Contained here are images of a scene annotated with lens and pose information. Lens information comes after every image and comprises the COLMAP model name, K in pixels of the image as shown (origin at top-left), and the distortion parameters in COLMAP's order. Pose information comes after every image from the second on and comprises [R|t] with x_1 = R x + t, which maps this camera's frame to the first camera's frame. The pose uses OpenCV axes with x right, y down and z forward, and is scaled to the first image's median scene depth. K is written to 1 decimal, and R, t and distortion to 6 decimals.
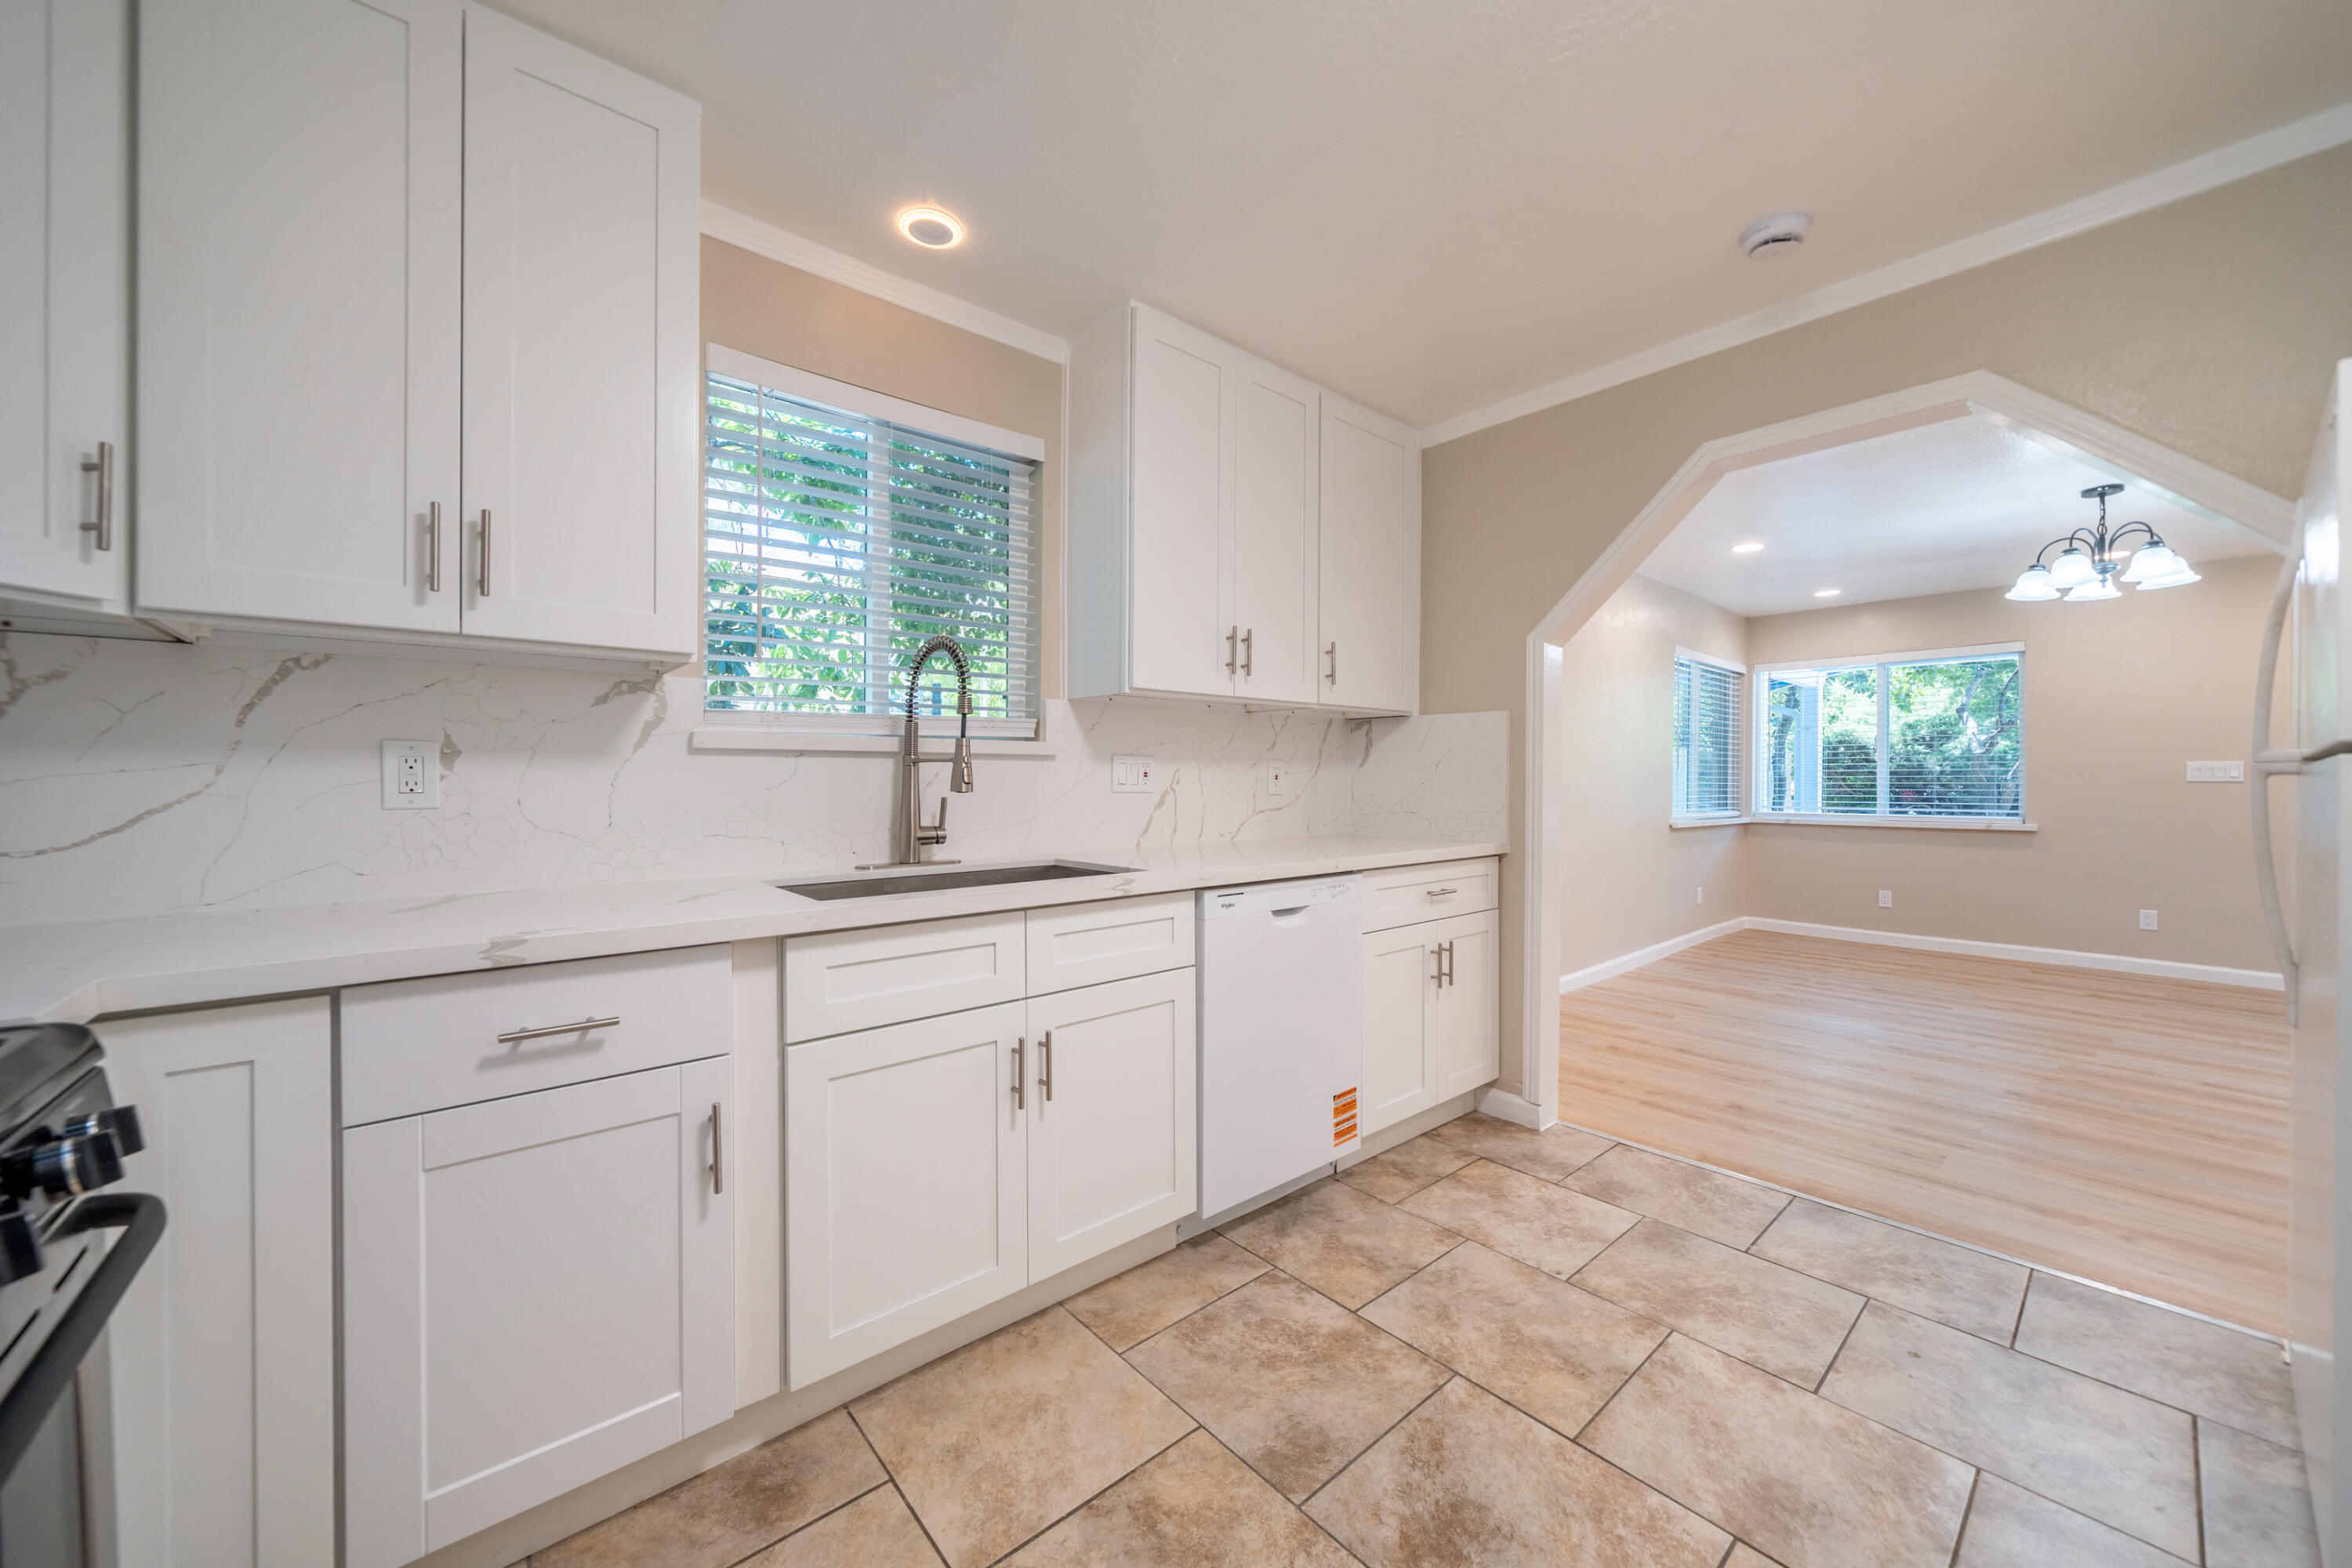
lens RADIAL K [[858.3, 0, 1169.6], [0, 858.3, 778.3], [0, 0, 1]] dist [-0.002004, -0.000201]
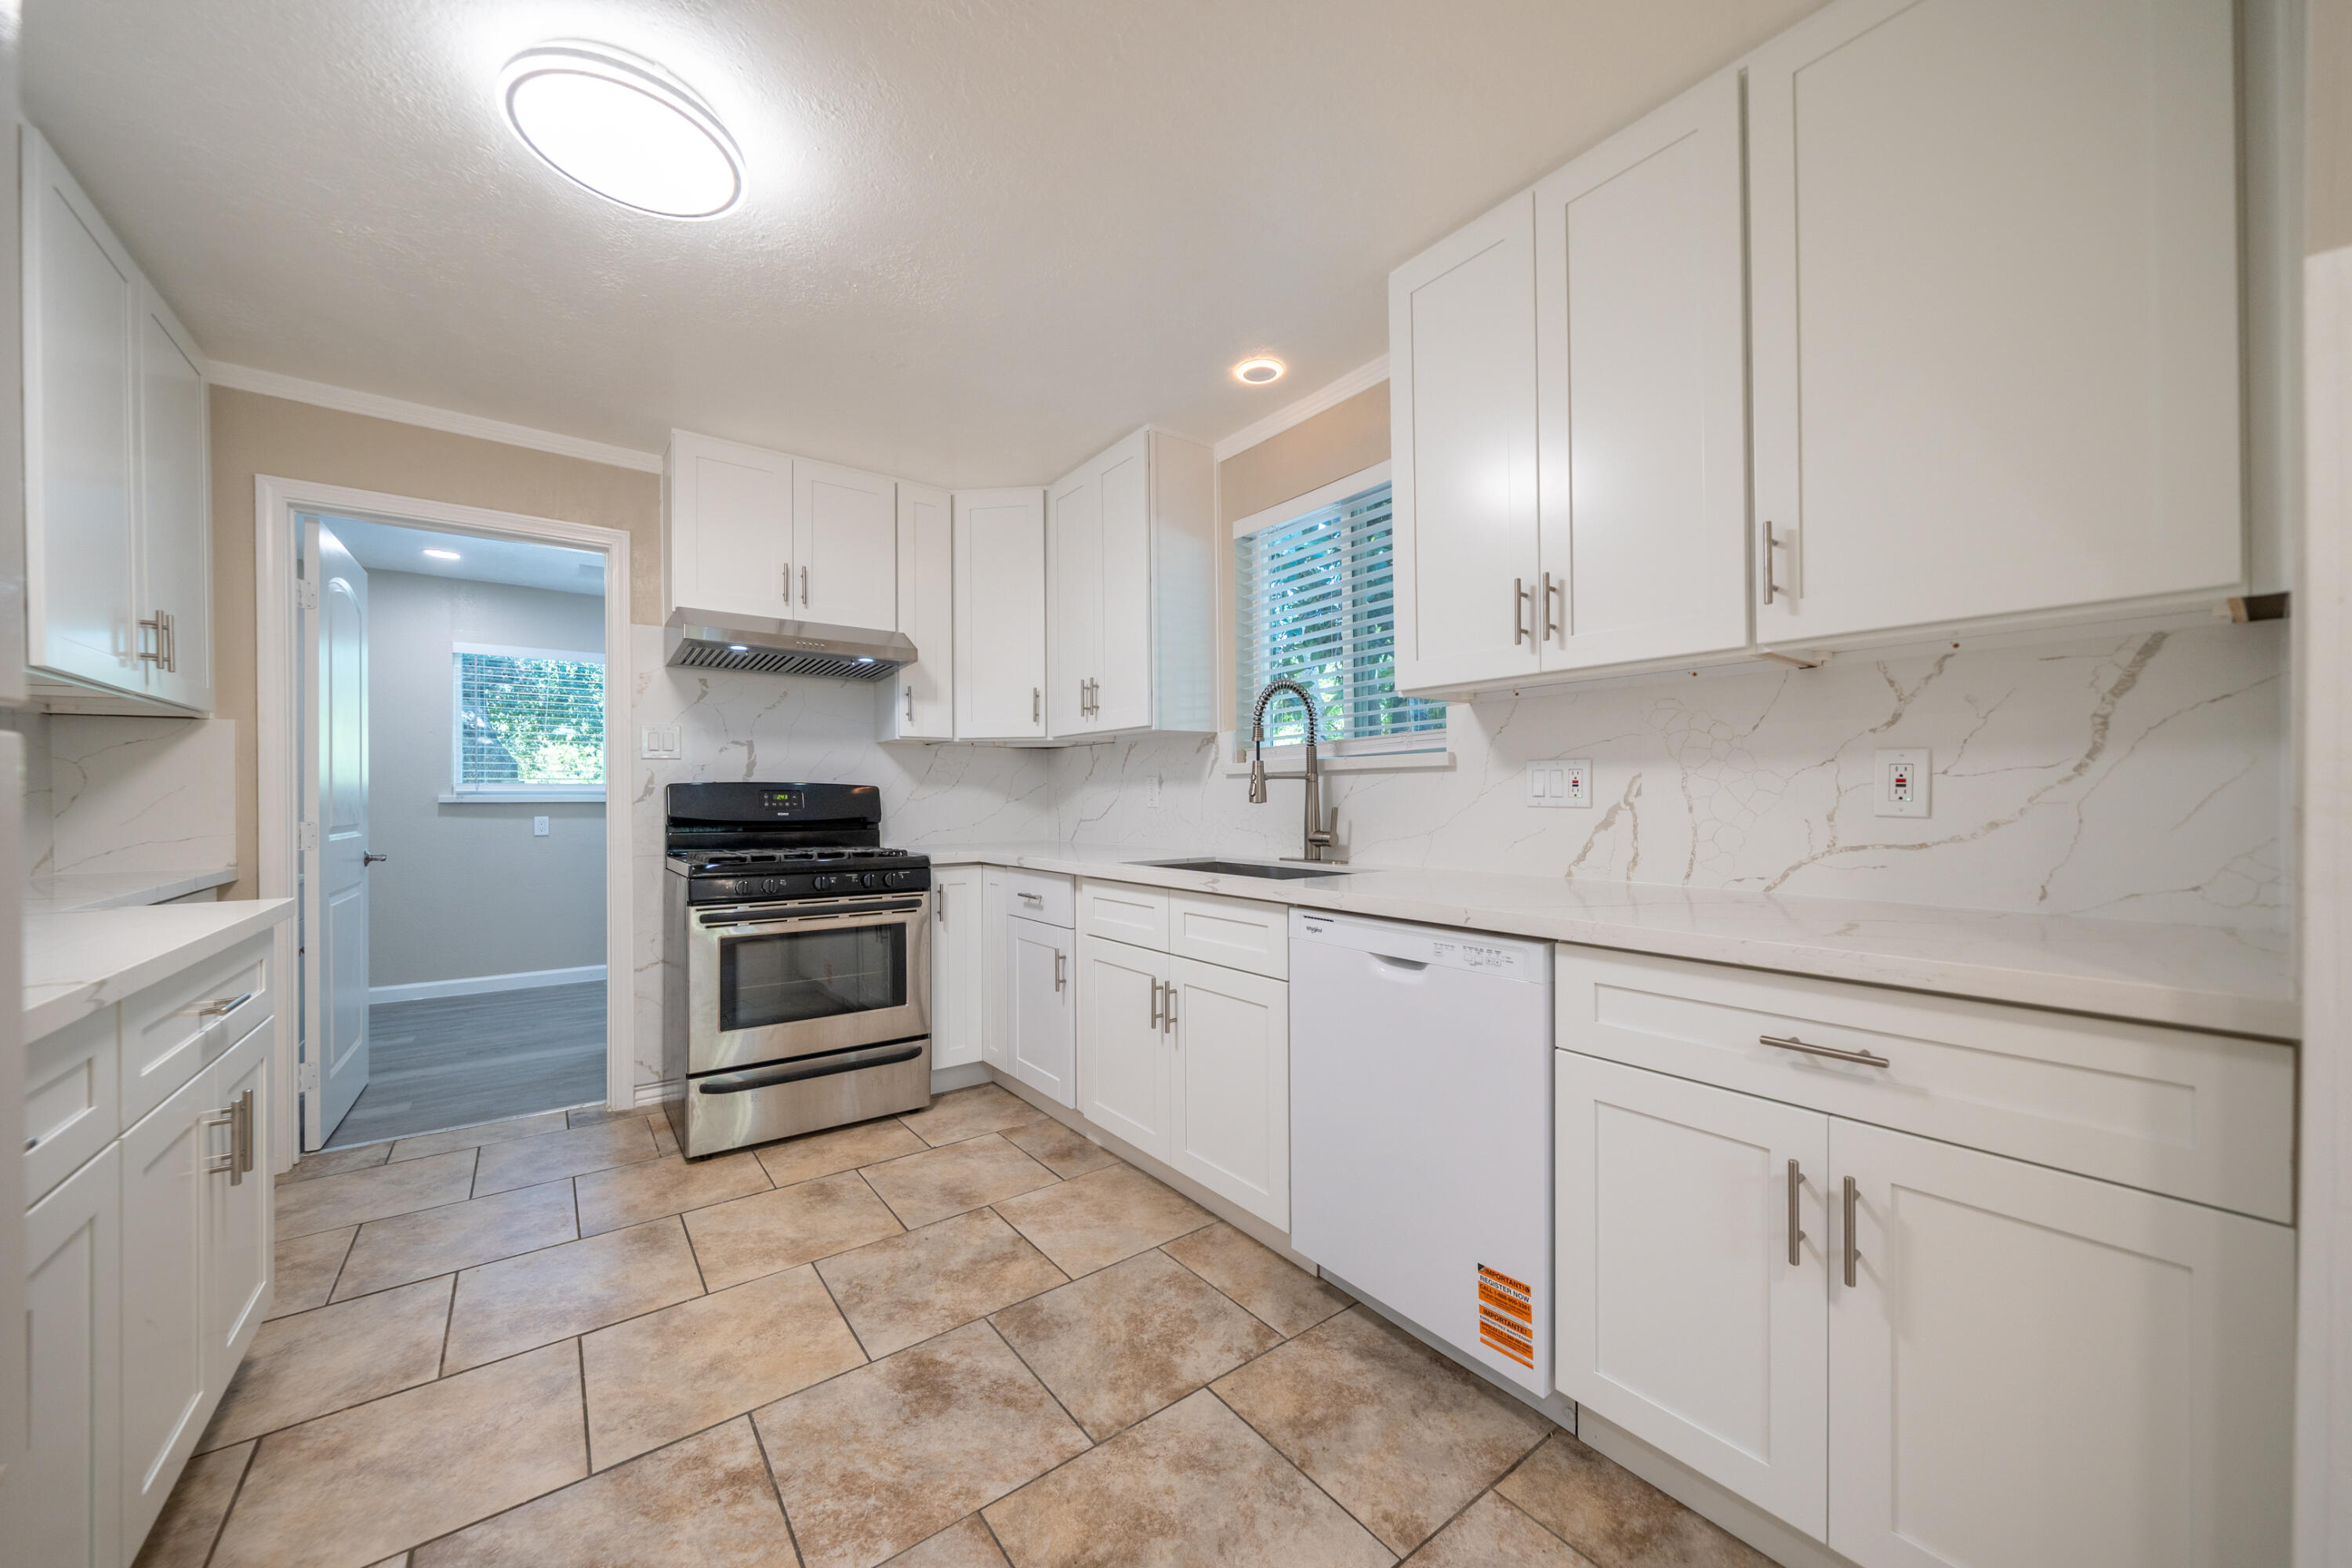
lens RADIAL K [[853.8, 0, 1173.7], [0, 853.8, 795.9], [0, 0, 1]] dist [-0.001140, -0.000103]
pose [[-0.069711, -0.001812, -0.997566, 1.002357], [0.005650, 0.999982, -0.002211, 0.008359], [0.997551, -0.005790, -0.069699, 0.935447]]
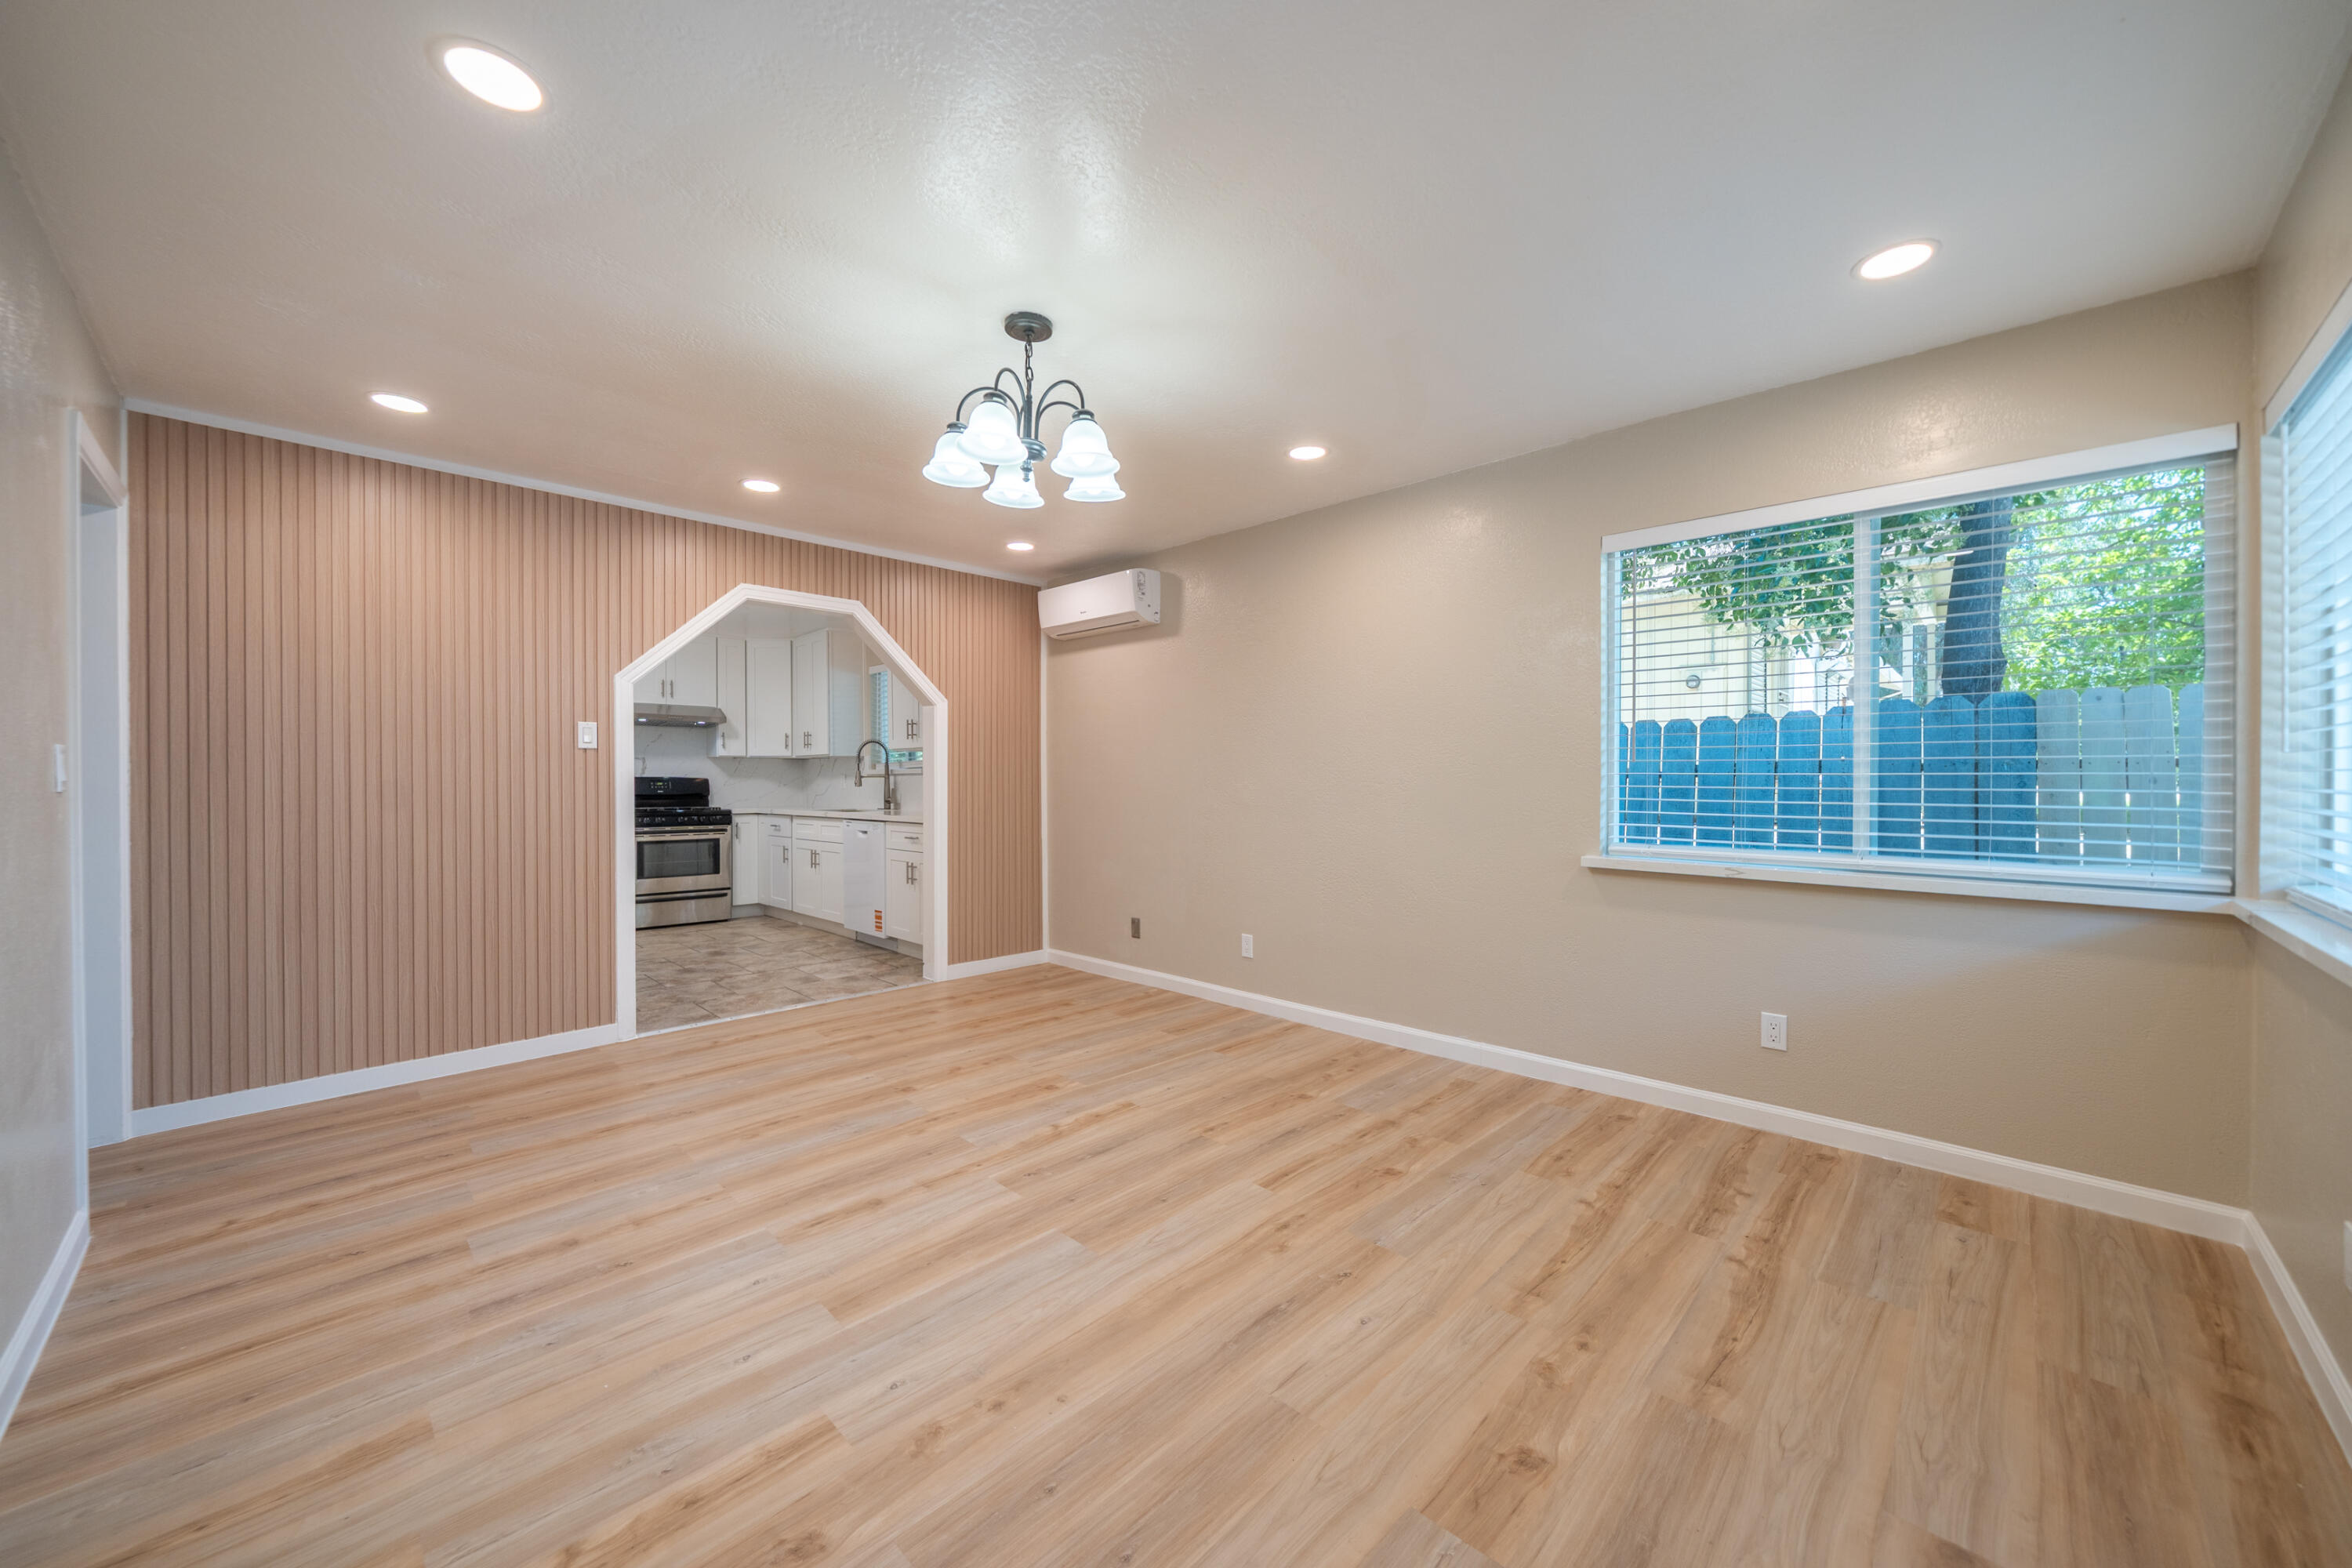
lens RADIAL K [[858.4, 0, 1183.4], [0, 858.4, 783.4], [0, 0, 1]] dist [-0.000921, -0.000083]
pose [[0.085643, 0.001137, -0.996325, 3.167638], [0.003555, 0.999993, 0.001447, 0.004333], [0.996320, -0.003666, 0.085638, 1.936685]]
